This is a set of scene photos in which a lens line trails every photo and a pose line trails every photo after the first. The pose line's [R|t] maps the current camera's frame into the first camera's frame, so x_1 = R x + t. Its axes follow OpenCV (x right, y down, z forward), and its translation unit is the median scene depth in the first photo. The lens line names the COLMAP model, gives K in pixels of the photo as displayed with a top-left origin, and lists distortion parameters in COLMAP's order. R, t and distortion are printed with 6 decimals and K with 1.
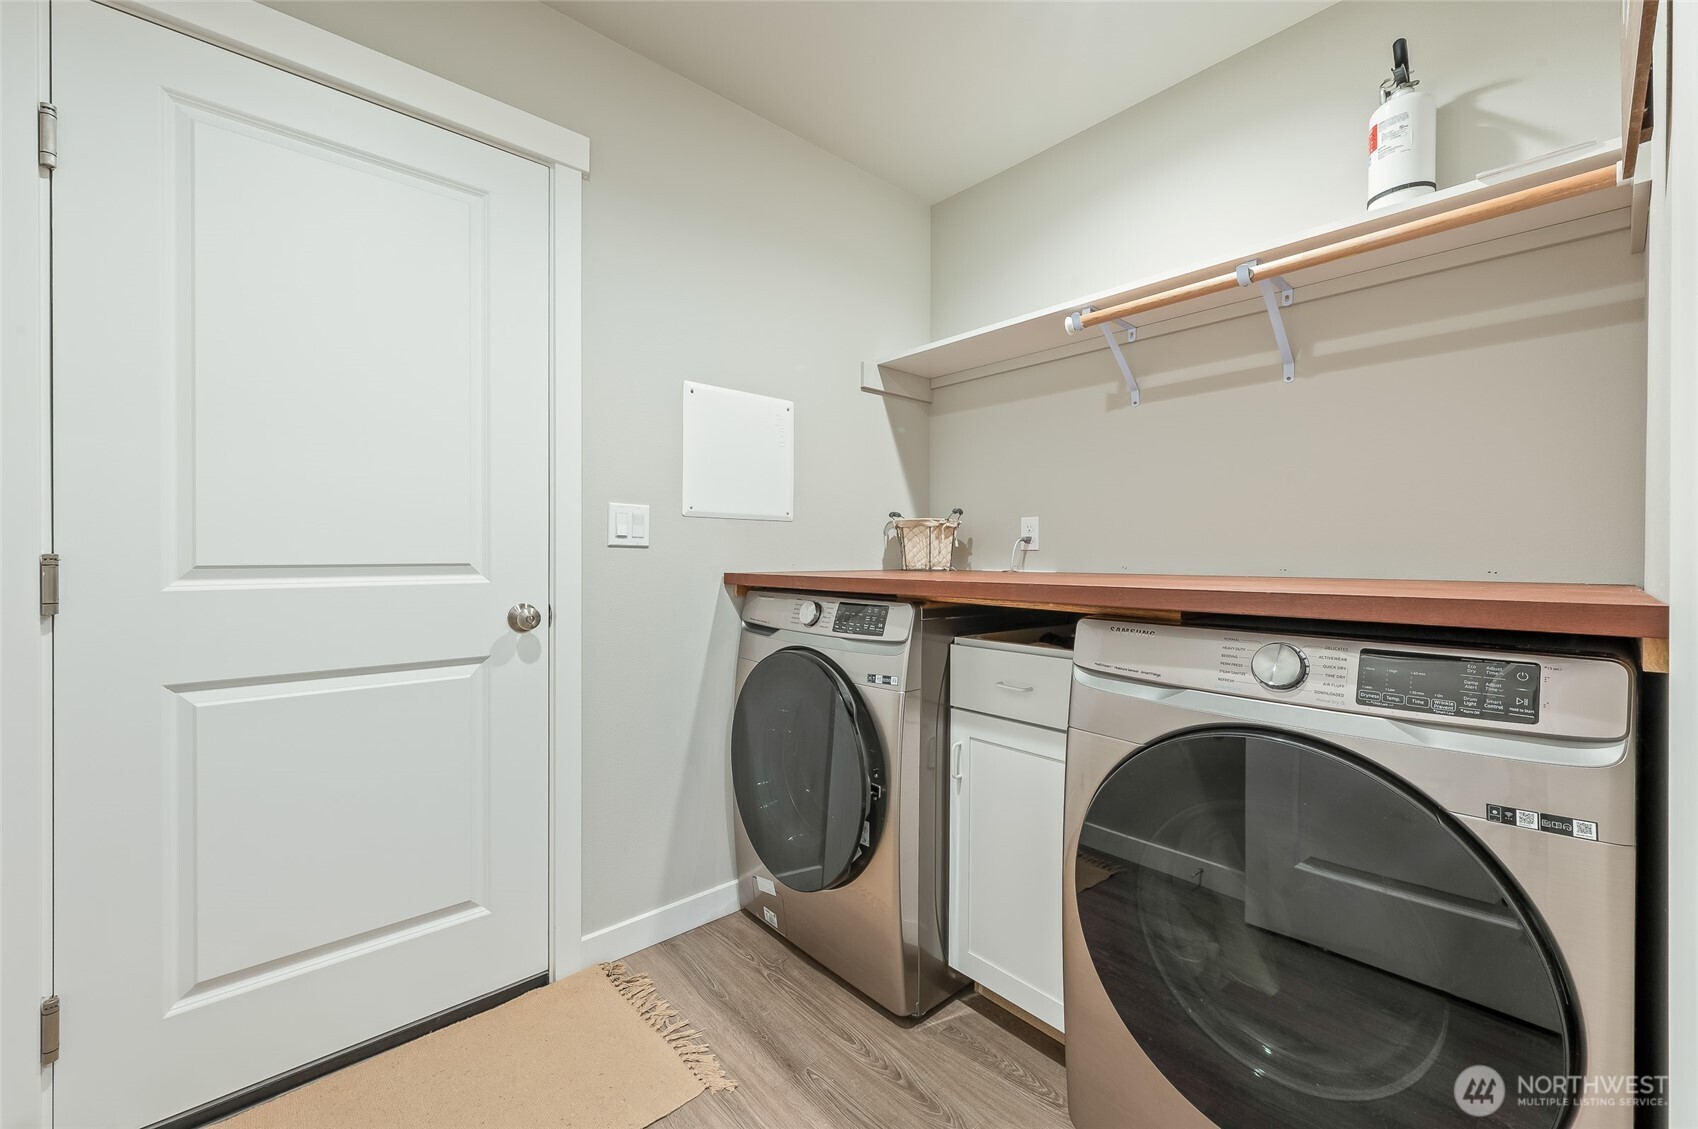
lens RADIAL K [[680.5, 0, 849.0], [0, 680.5, 564.5], [0, 0, 1]] dist [0.000424, 0.000112]
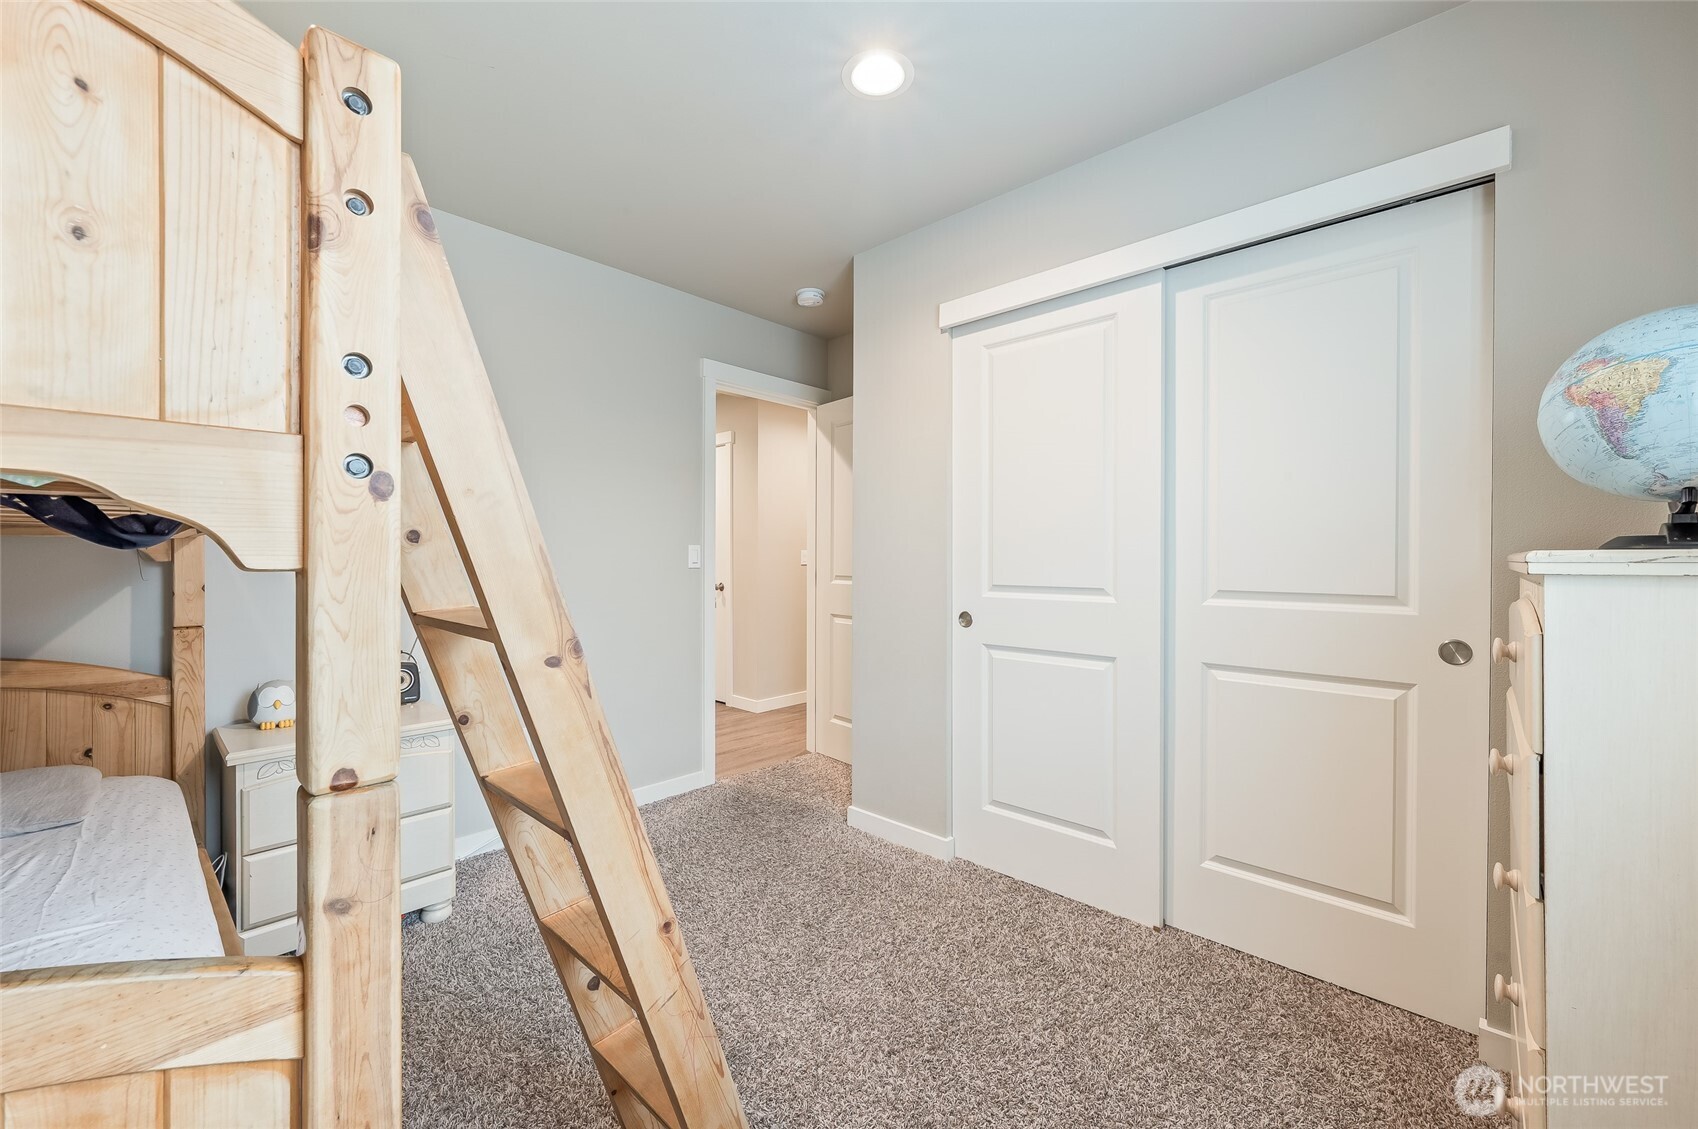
lens RADIAL K [[680.5, 0, 849.0], [0, 680.5, 564.5], [0, 0, 1]] dist [0.000424, 0.000112]
pose [[0.072579, 0.007718, -0.997333, 0.789953], [-0.018023, 0.999817, 0.006426, -0.050358], [0.997200, 0.017509, 0.072704, 0.372333]]
